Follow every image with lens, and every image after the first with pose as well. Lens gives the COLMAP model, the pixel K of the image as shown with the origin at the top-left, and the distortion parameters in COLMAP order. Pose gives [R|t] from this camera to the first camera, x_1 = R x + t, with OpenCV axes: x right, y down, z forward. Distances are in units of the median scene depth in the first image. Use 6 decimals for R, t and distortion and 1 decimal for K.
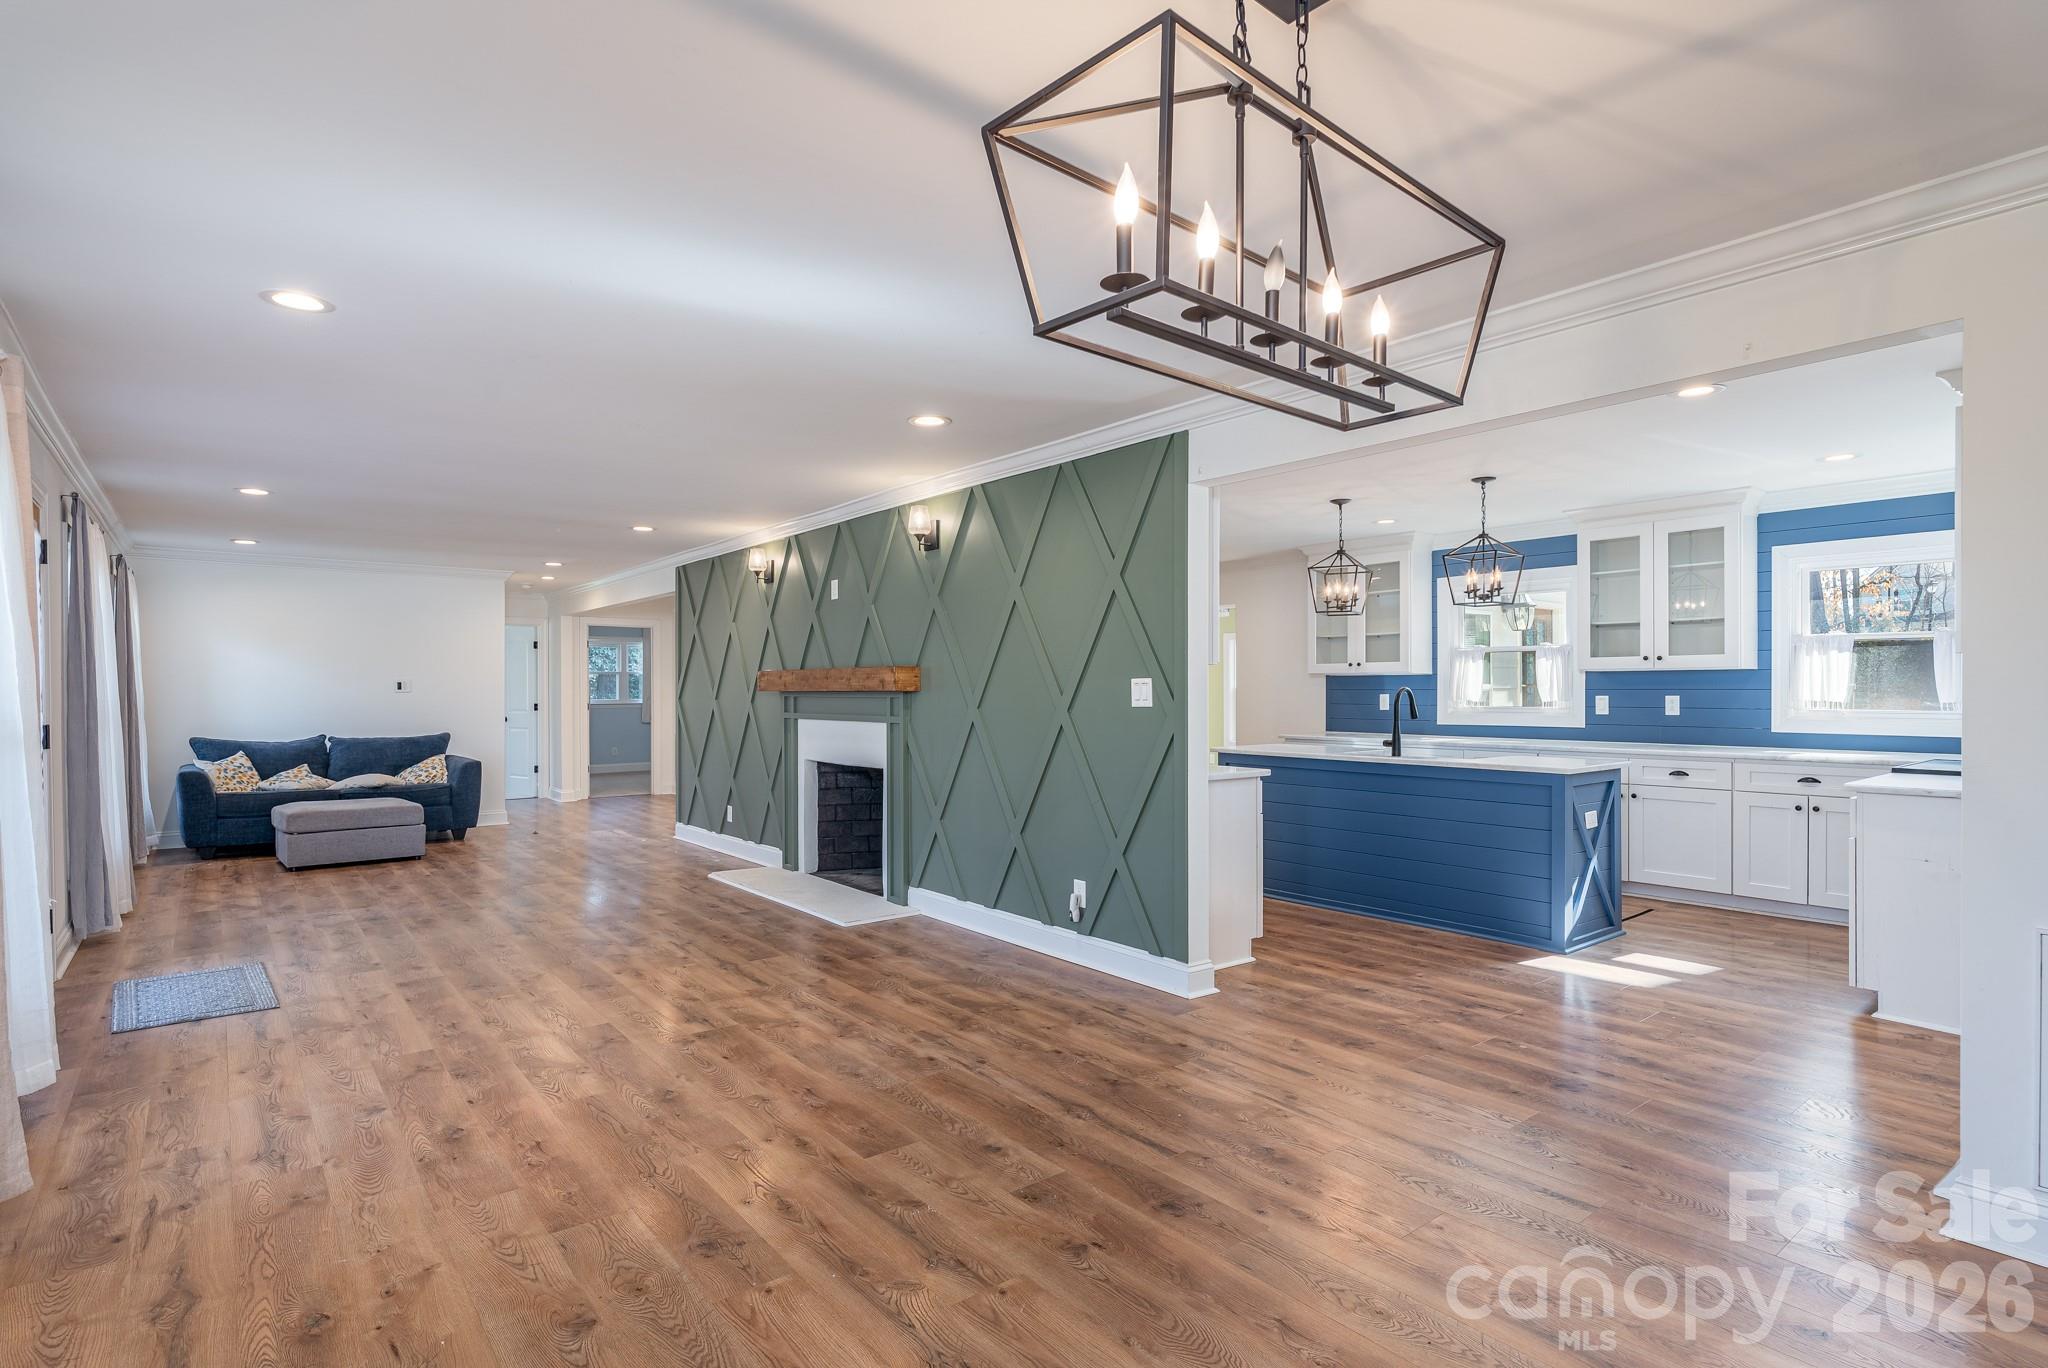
lens RADIAL K [[1007.0, 0, 1010.6], [0, 1007.0, 691.5], [0, 0, 1]] dist [-0.001751, -0.001045]
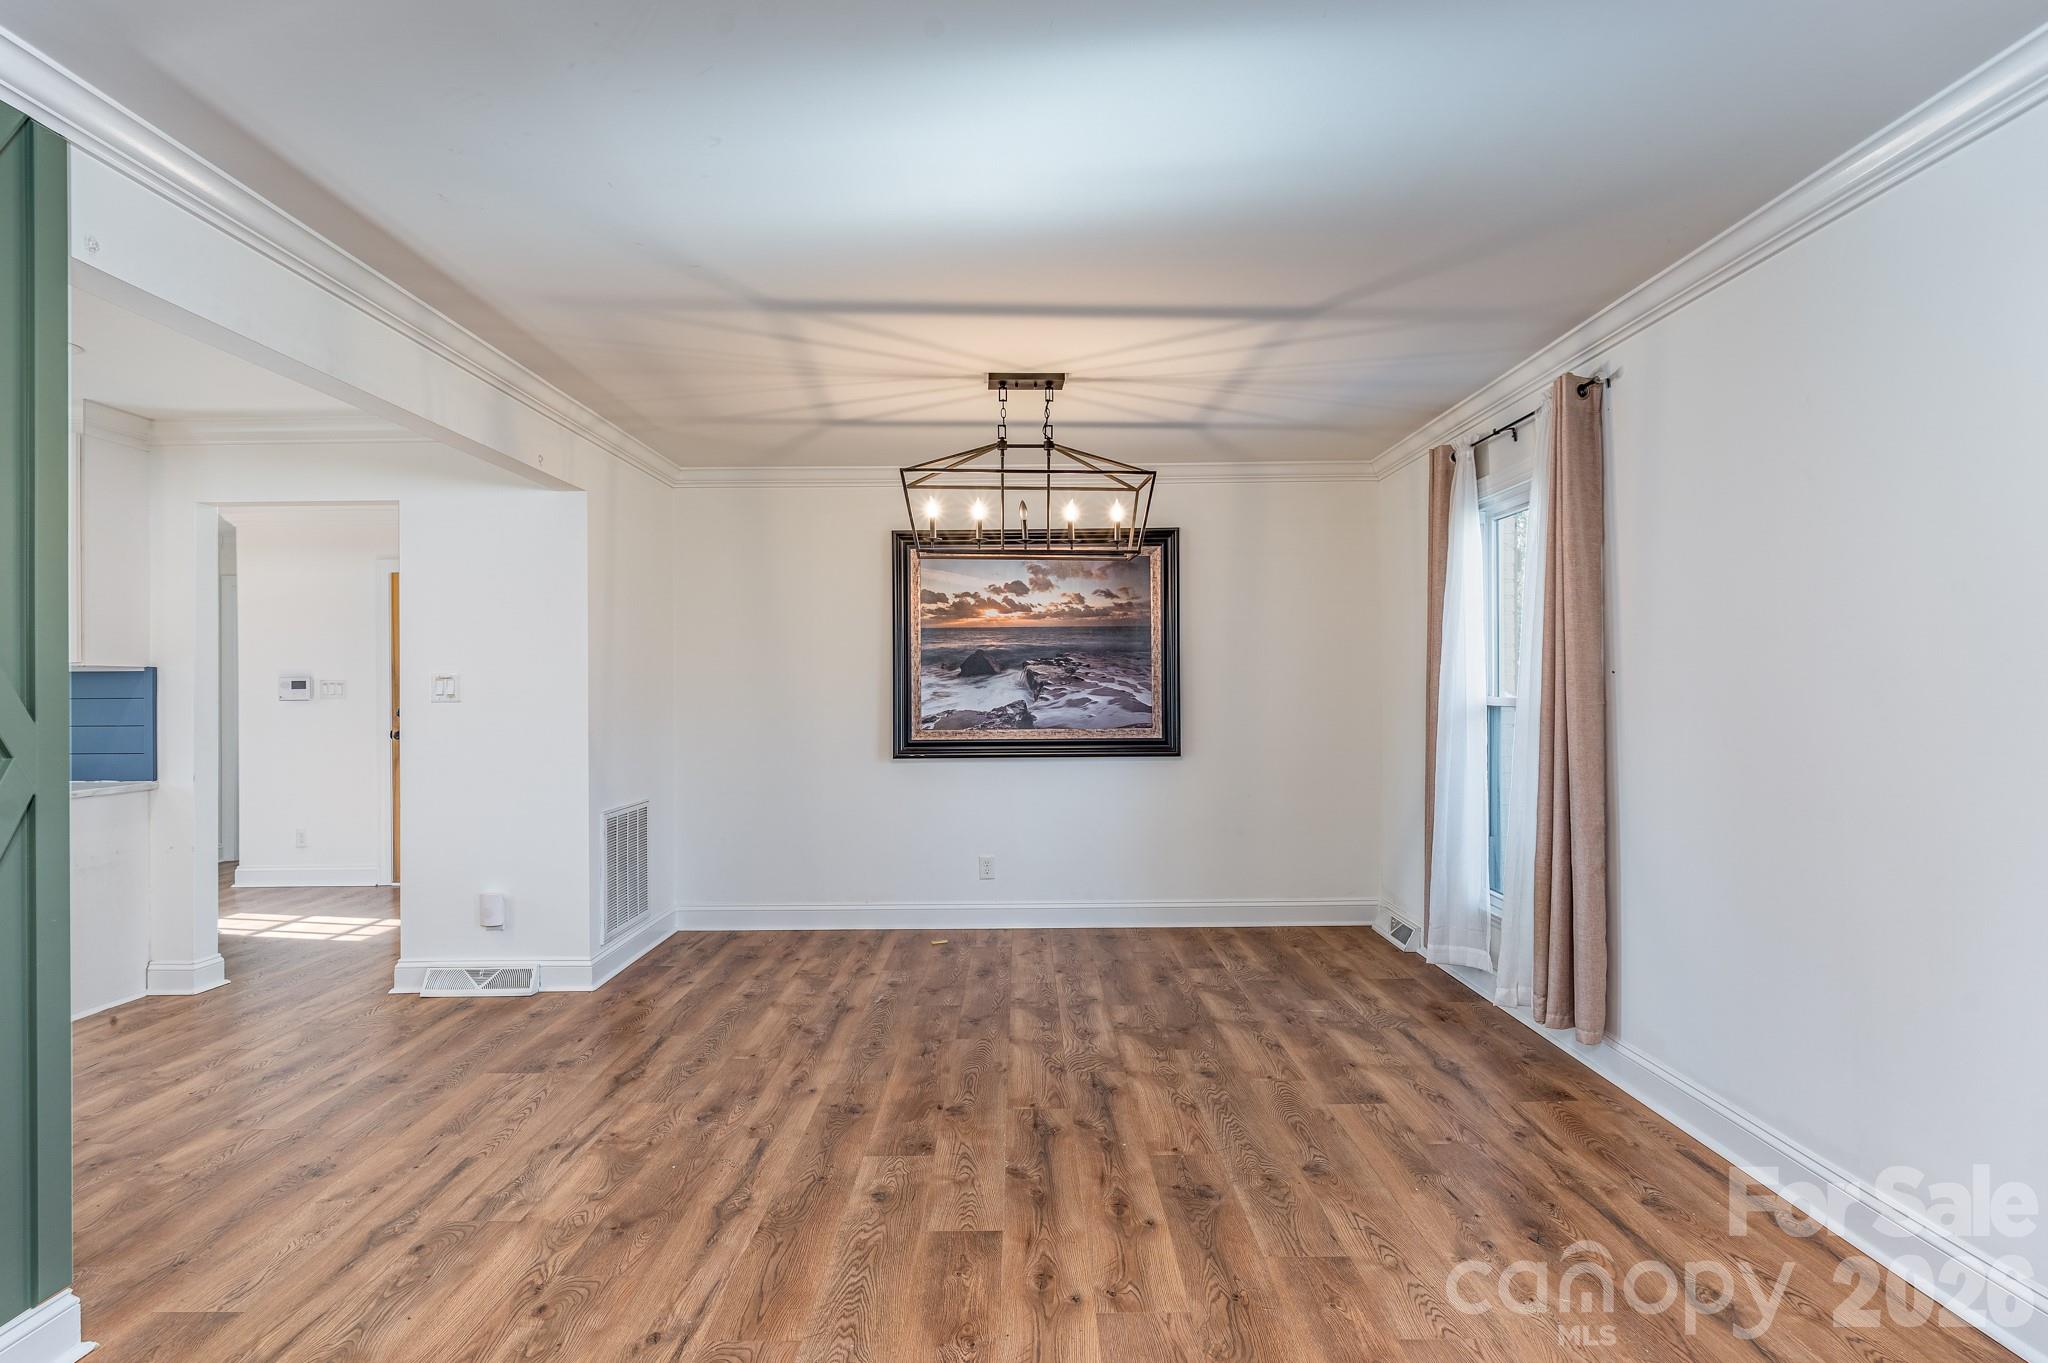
lens RADIAL K [[1015.1, 0, 1025.0], [0, 1015.1, 691.4], [0, 0, 1]] dist [-0.002655, -0.000350]
pose [[-0.786511, 0.003727, 0.617565, -0.336428], [0.008197, 0.999957, 0.004405, -0.000973], [-0.617522, 0.008526, -0.786508, 0.803099]]
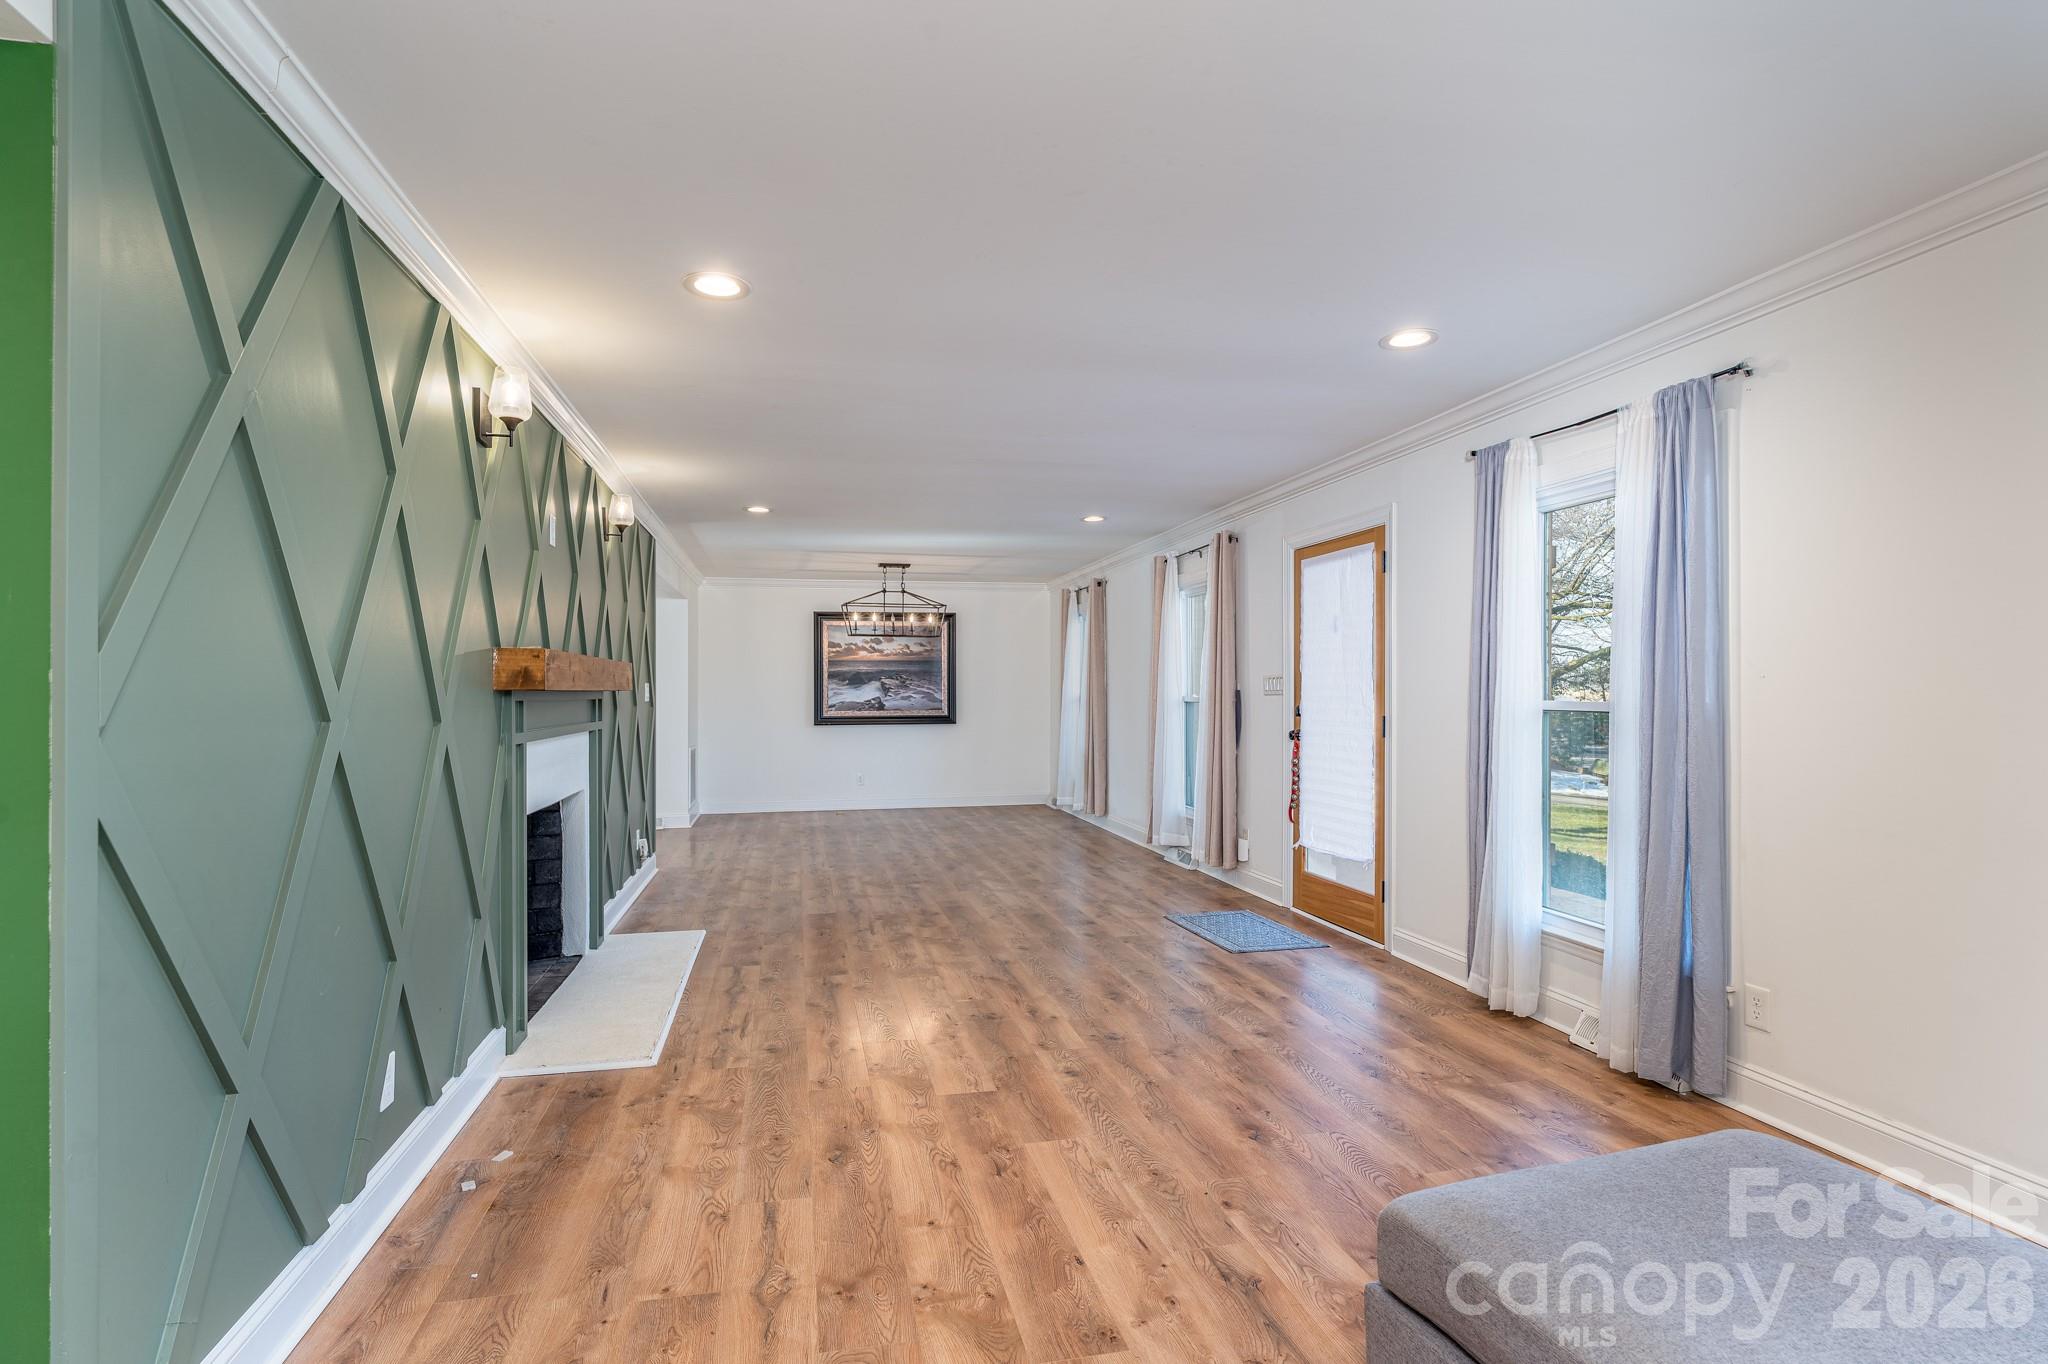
lens RADIAL K [[1020.2, 0, 1012.9], [0, 1020.2, 686.4], [0, 0, 1]] dist [-0.001890, -0.000148]
pose [[-0.896299, 0.006512, 0.443403, -0.827073], [0.005120, 0.999977, -0.004337, 0.002127], [-0.443421, -0.001617, -0.896312, 1.668052]]
